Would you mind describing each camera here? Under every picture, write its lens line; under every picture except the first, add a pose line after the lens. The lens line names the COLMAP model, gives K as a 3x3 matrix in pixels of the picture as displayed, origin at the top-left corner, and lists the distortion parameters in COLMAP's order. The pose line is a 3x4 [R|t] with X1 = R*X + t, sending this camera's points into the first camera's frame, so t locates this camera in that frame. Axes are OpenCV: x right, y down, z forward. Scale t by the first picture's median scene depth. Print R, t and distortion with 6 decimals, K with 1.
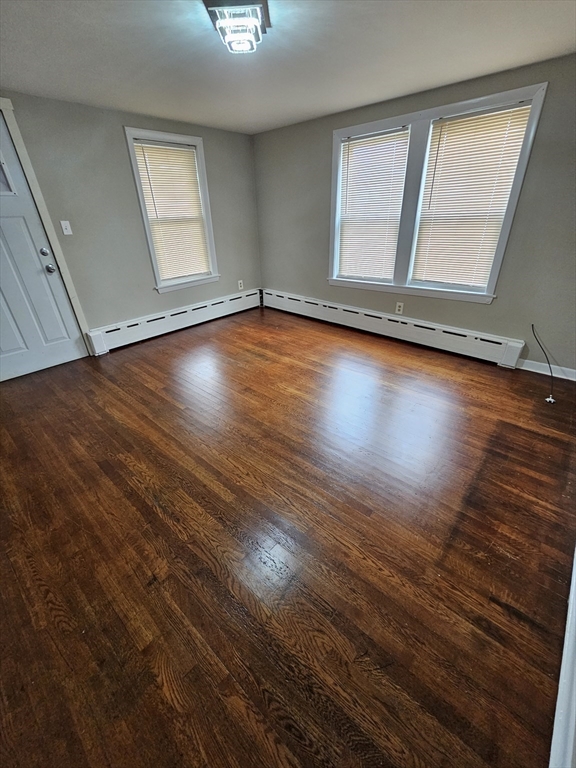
lens RADIAL K [[316.5, 0, 289.1], [0, 316.5, 381.7], [0, 0, 1]] dist [-0.001575, 0.001754]
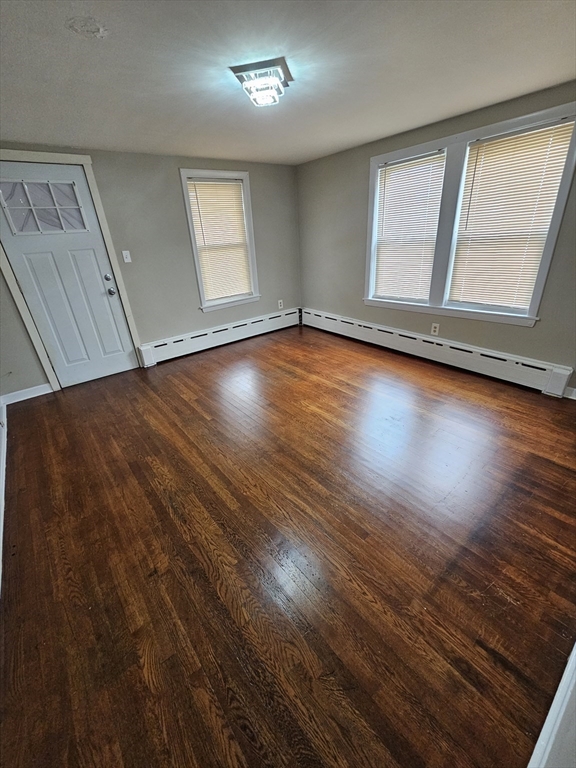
lens RADIAL K [[316.5, 0, 285.4], [0, 316.5, 381.7], [0, 0, 1]] dist [-0.001575, 0.001754]
pose [[0.985950, 0.041809, -0.161724, 0.117293], [-0.049933, 0.997670, -0.046497, -0.008359], [0.159403, 0.053919, 0.985740, -0.037984]]
